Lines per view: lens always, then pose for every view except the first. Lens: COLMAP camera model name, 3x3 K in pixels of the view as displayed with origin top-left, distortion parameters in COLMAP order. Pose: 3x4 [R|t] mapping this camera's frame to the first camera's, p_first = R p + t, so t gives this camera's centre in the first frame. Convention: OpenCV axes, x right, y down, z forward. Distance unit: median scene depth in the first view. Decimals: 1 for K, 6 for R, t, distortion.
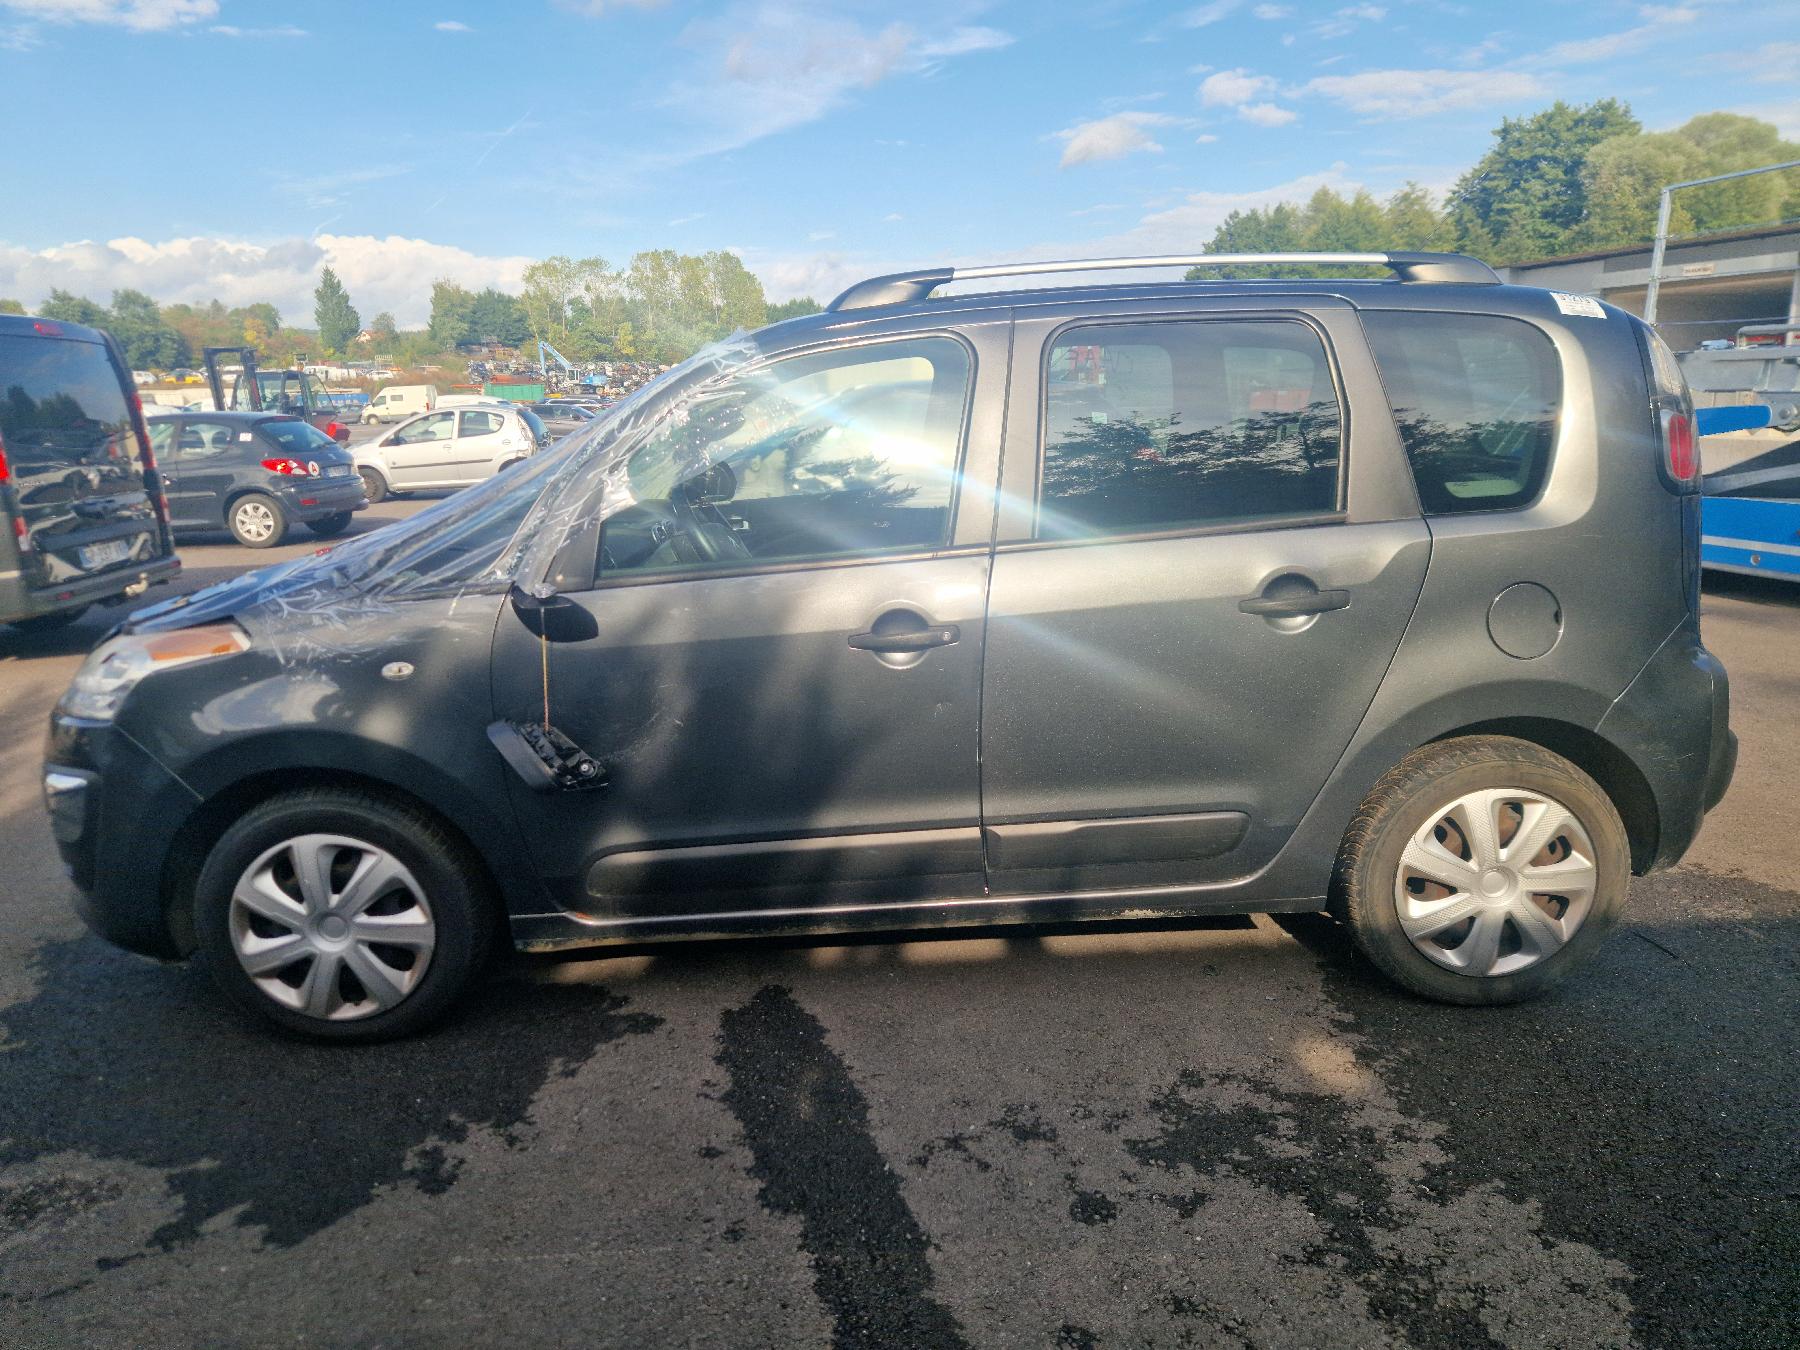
lens RADIAL K [[1218.2, 0, 899.8], [0, 1218.2, 669.2], [0, 0, 1]] dist [0.077432, -0.071005]
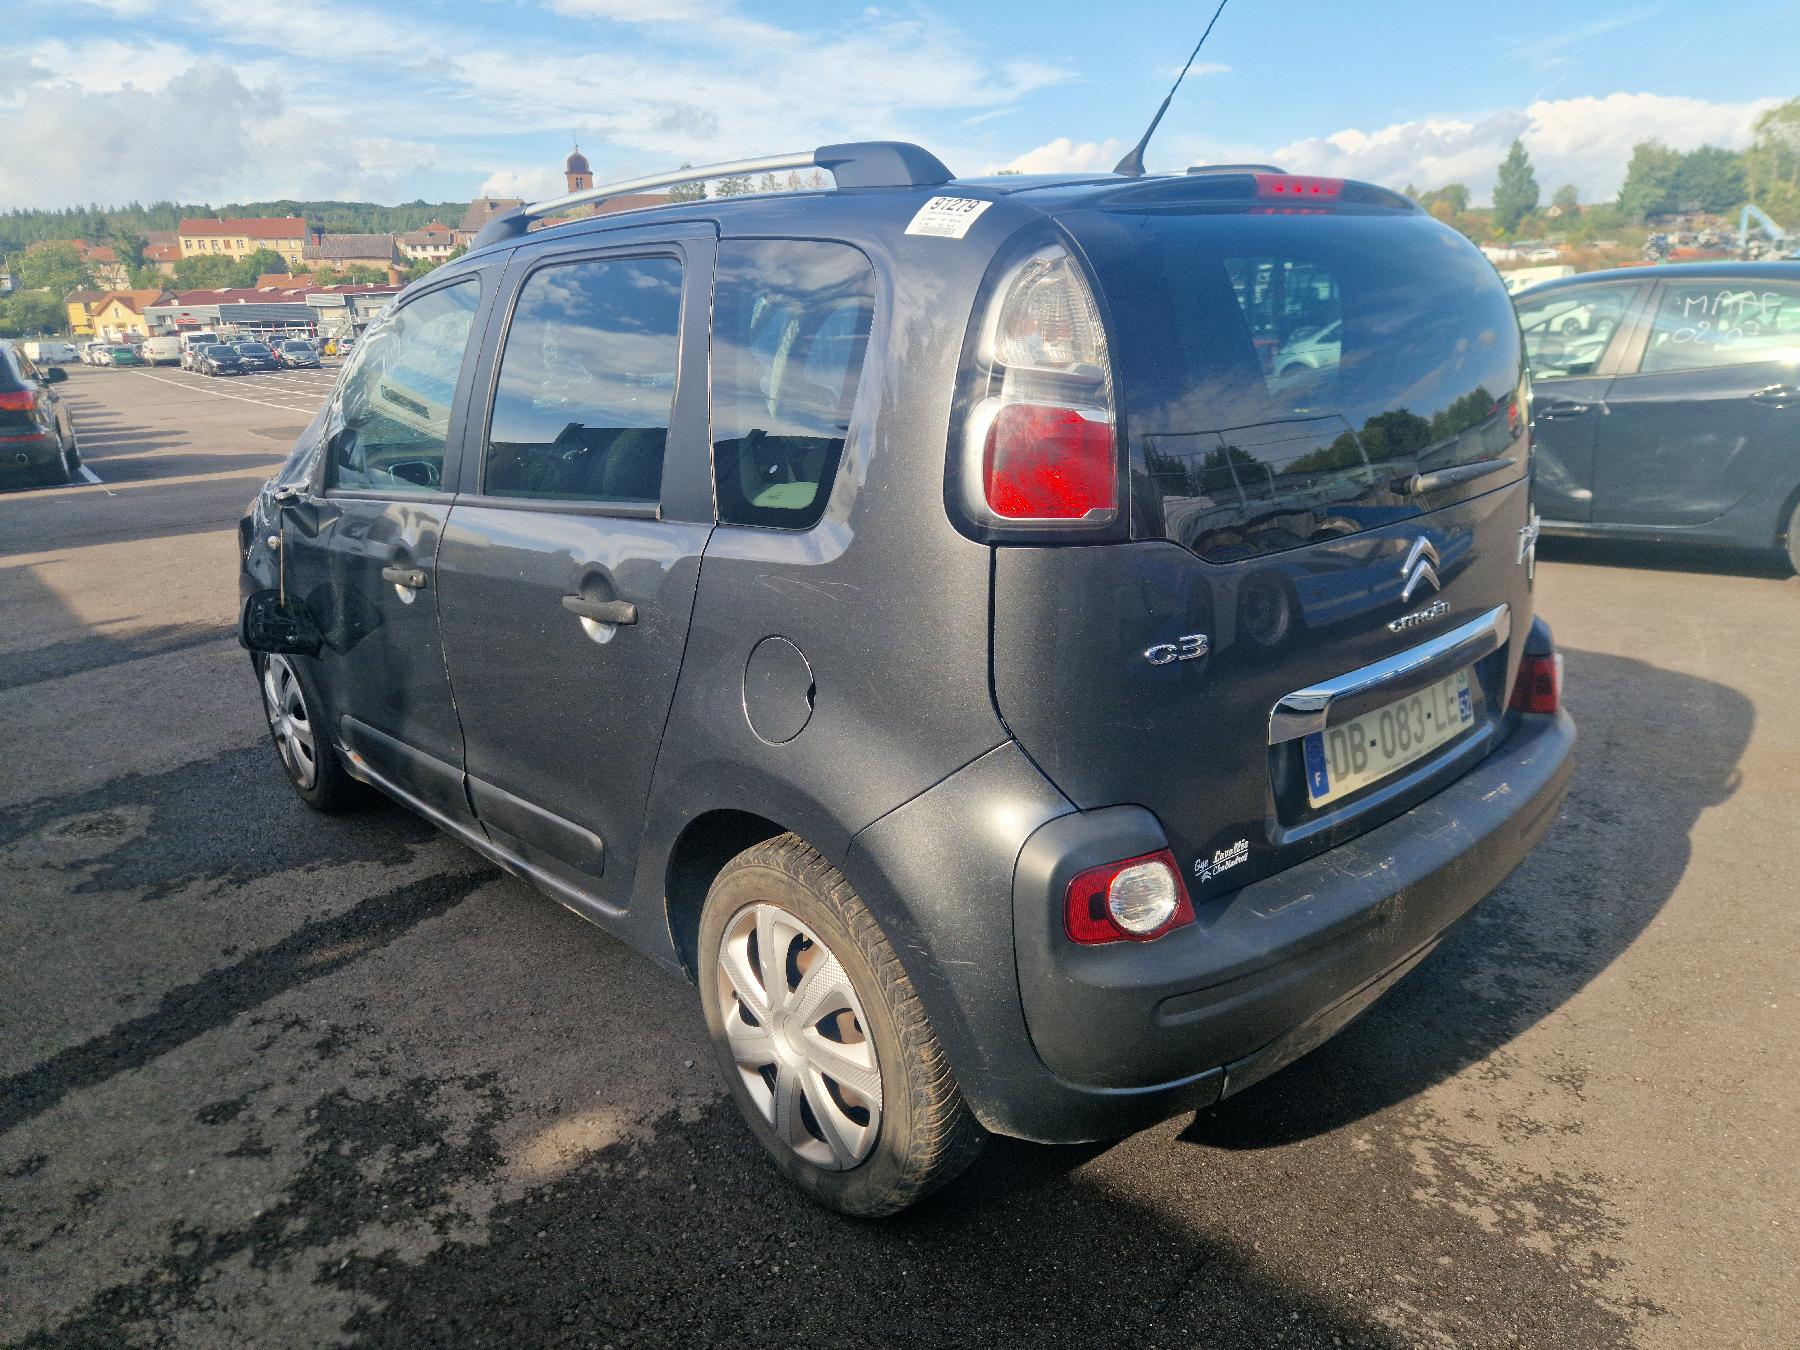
lens RADIAL K [[1245.2, 0, 900.0], [0, 1245.2, 675.0], [0, 0, 1]] dist [0.077694, -0.061622]
pose [[0.654578, 0.210374, -0.726134, 1.059744], [-0.147892, 0.977577, 0.149904, -0.161281], [0.741388, 0.009266, 0.671013, 0.570503]]
